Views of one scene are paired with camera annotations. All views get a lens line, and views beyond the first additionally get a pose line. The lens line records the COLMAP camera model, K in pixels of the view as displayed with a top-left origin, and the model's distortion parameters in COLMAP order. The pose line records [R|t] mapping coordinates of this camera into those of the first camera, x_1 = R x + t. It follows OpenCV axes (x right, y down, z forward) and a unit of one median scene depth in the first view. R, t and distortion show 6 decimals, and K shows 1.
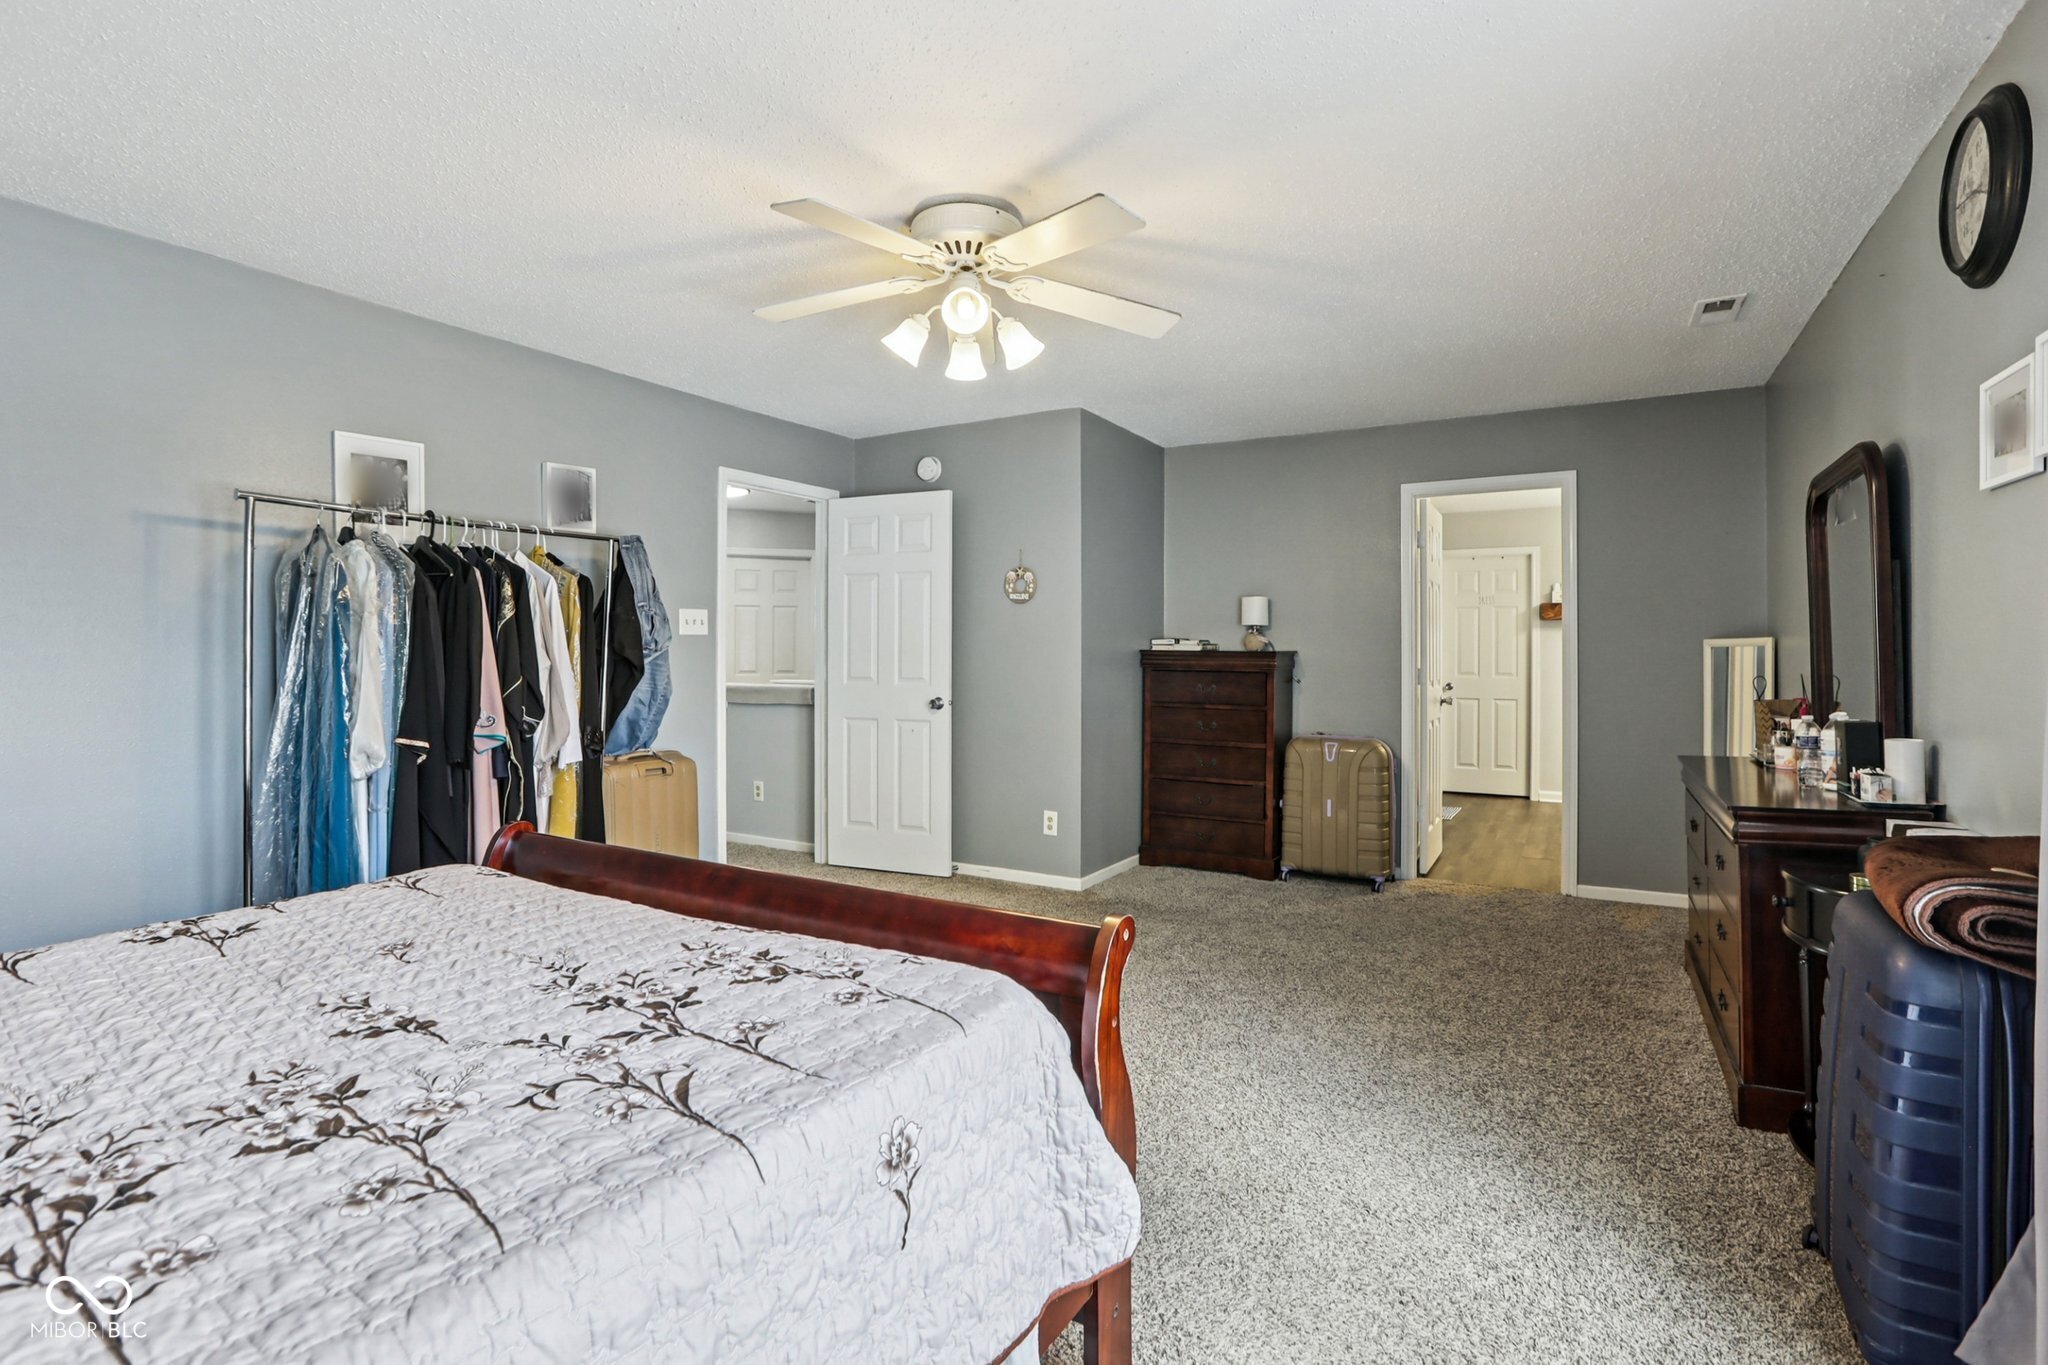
lens RADIAL K [[980.3, 0, 1022.5], [0, 980.3, 648.2], [0, 0, 1]] dist [-0.027518, 0.015033]
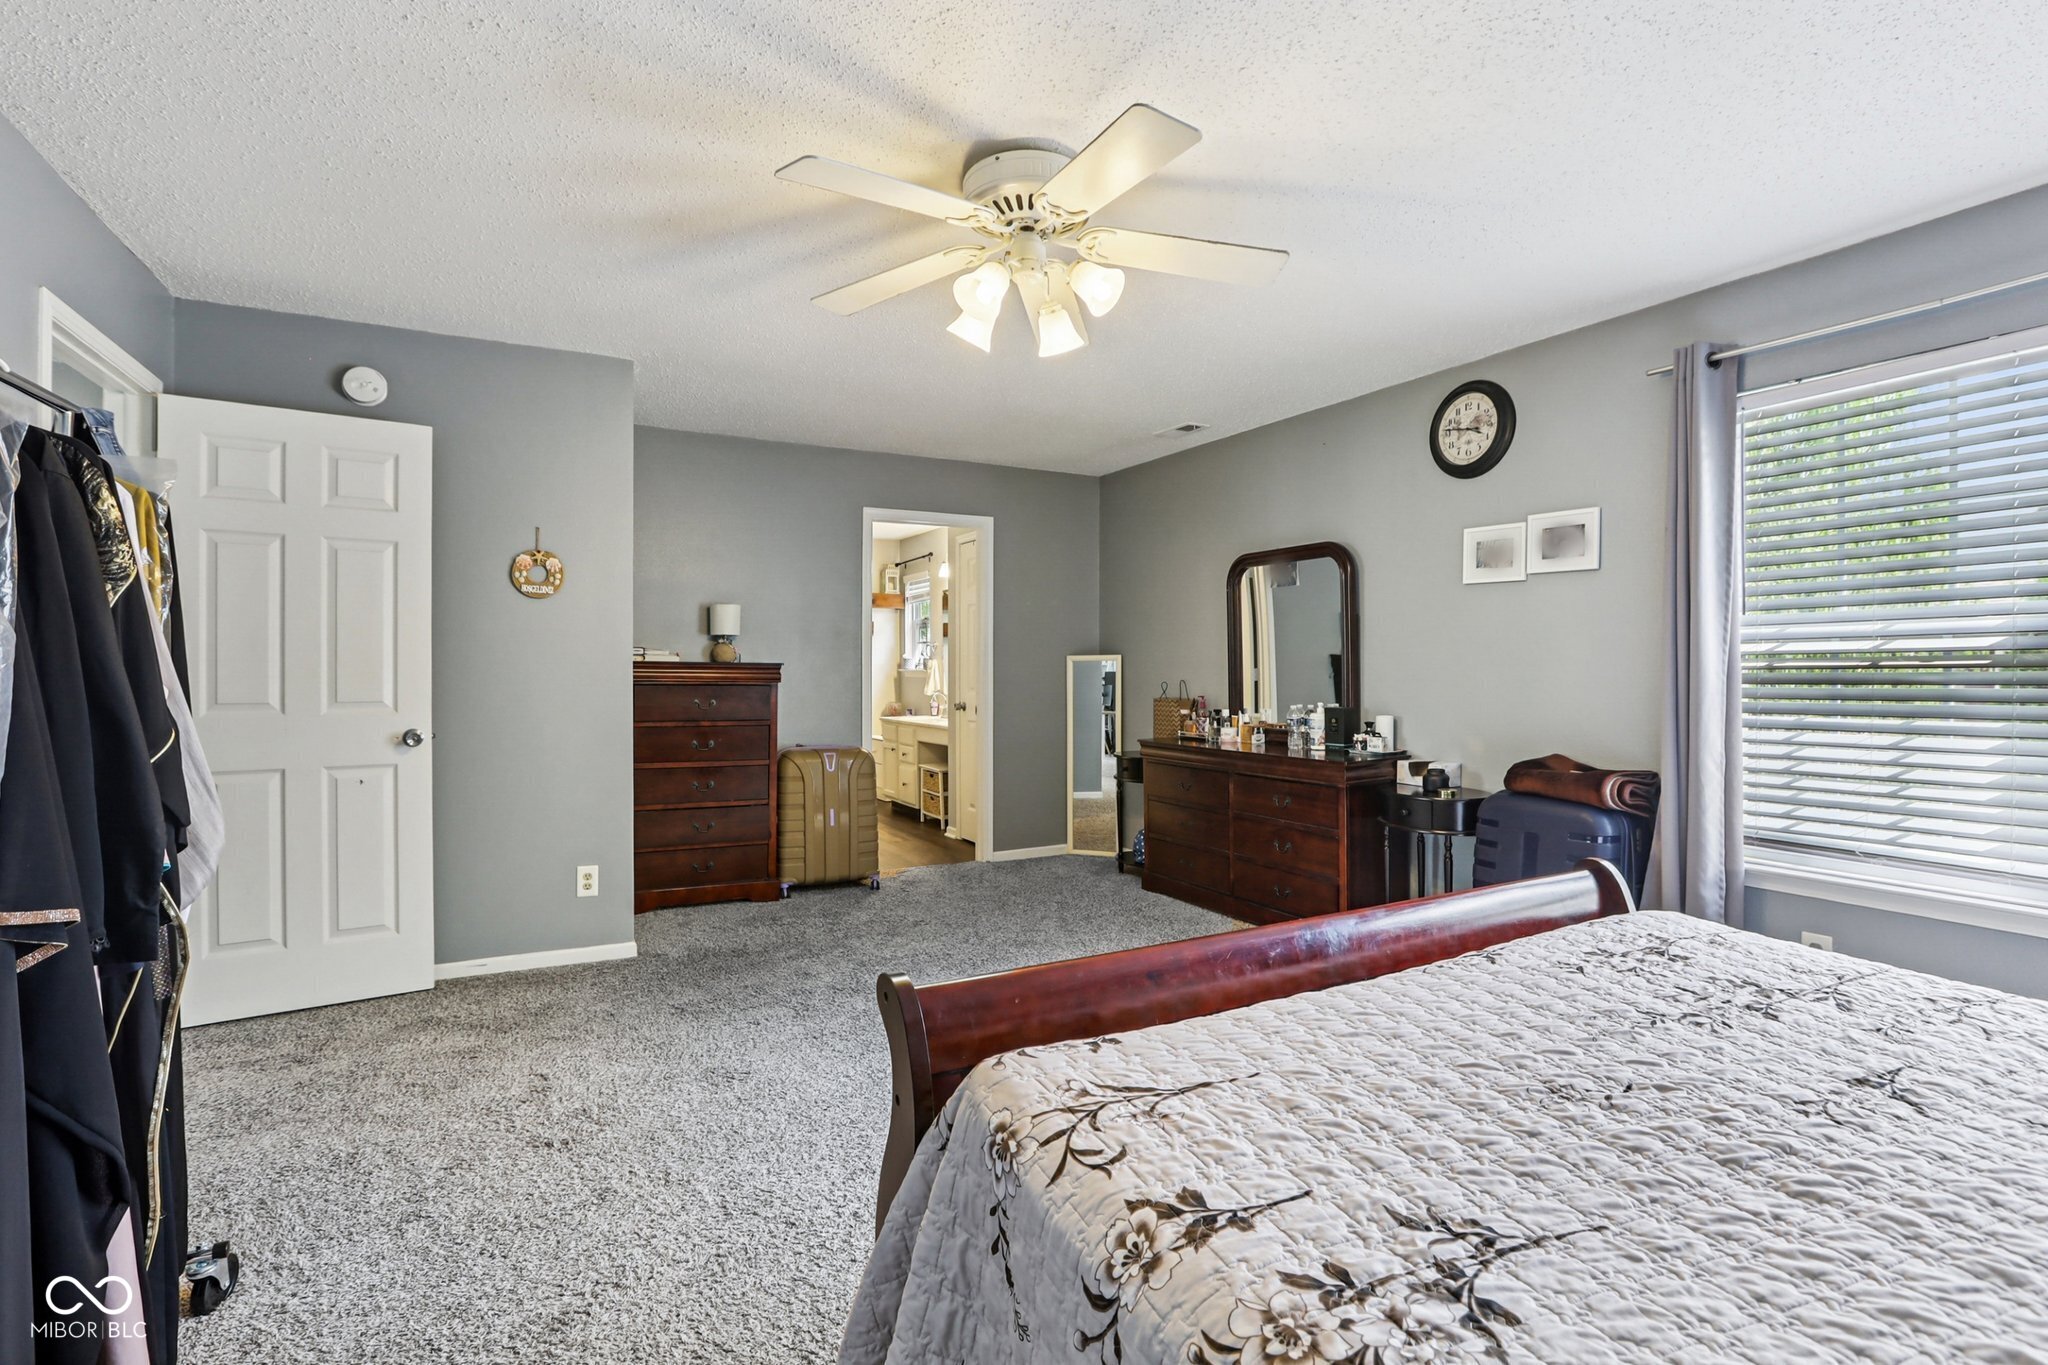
lens RADIAL K [[980.3, 0, 1027.7], [0, 980.3, 674.6], [0, 0, 1]] dist [-0.027518, 0.015033]
pose [[0.522440, -0.007057, 0.852647, -0.440776], [-0.009522, 0.999855, 0.014110, -0.001362], [-0.852623, -0.015491, 0.522297, 0.289087]]
